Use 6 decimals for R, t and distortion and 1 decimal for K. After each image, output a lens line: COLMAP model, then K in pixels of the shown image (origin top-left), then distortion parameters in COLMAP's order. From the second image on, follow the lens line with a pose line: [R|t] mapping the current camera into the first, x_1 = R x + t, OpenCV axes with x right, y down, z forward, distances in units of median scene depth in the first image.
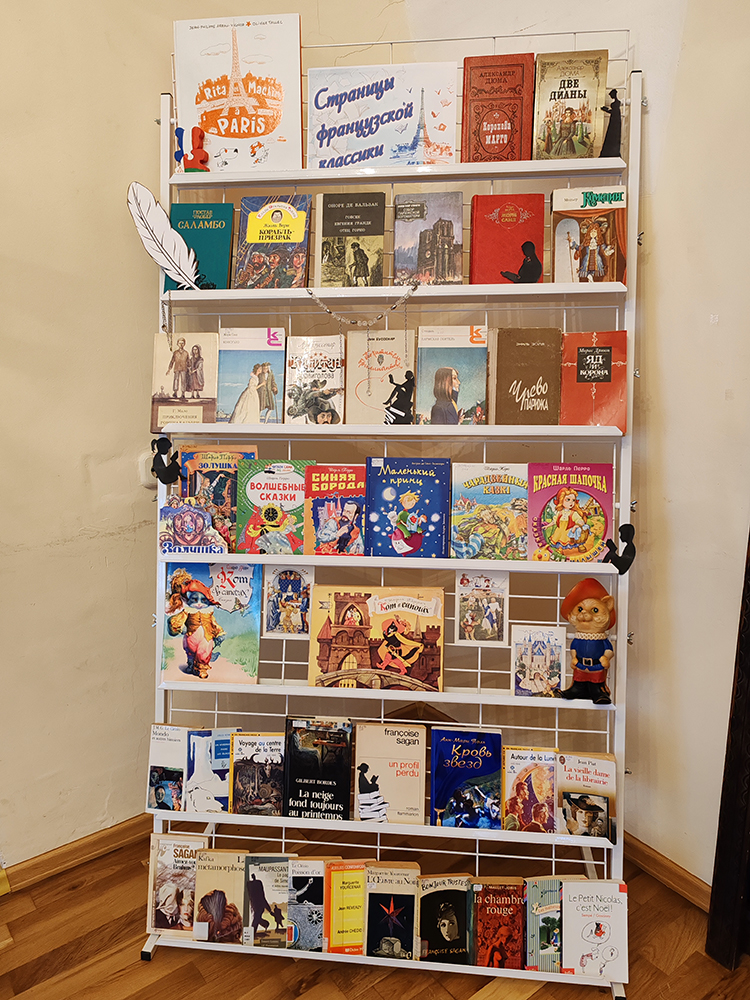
lens RADIAL K [[773.6, 0, 377.0], [0, 773.6, 504.9], [0, 0, 1]] dist [0.028688, -0.004434]
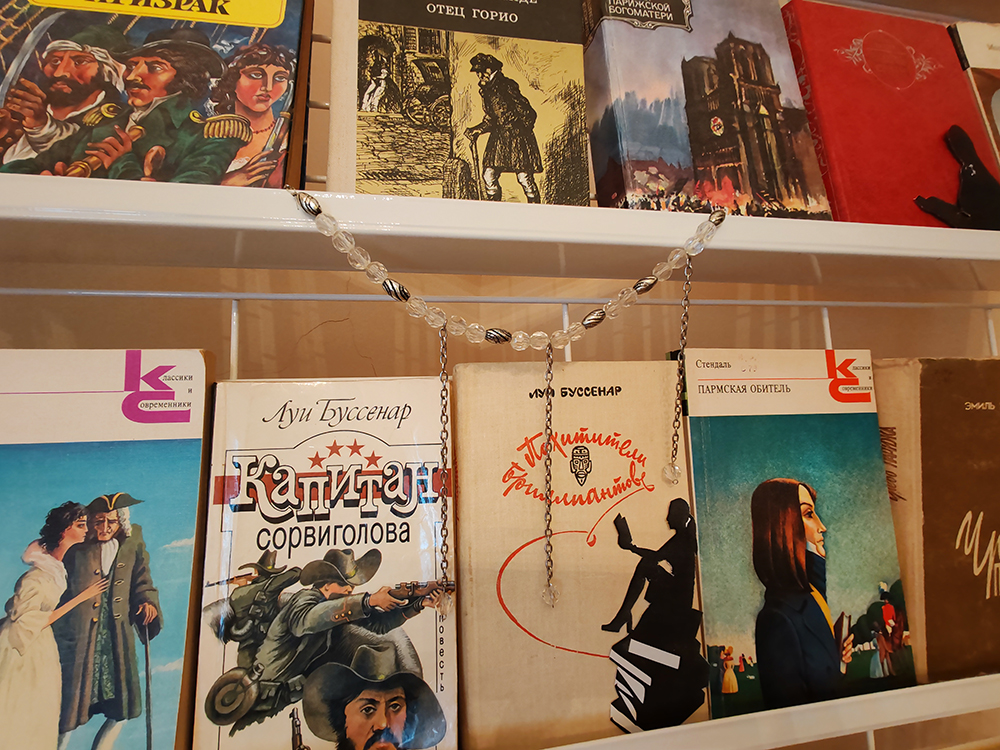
lens RADIAL K [[454.5, 0, 502.4], [0, 454.5, 371.7], [0, 0, 1]] dist [-0.002780, 0.002451]
pose [[0.952133, -0.014831, 0.305324, -0.072068], [0.046329, 0.994286, -0.096176, -0.204415], [-0.302153, 0.105718, 0.947379, 0.837339]]
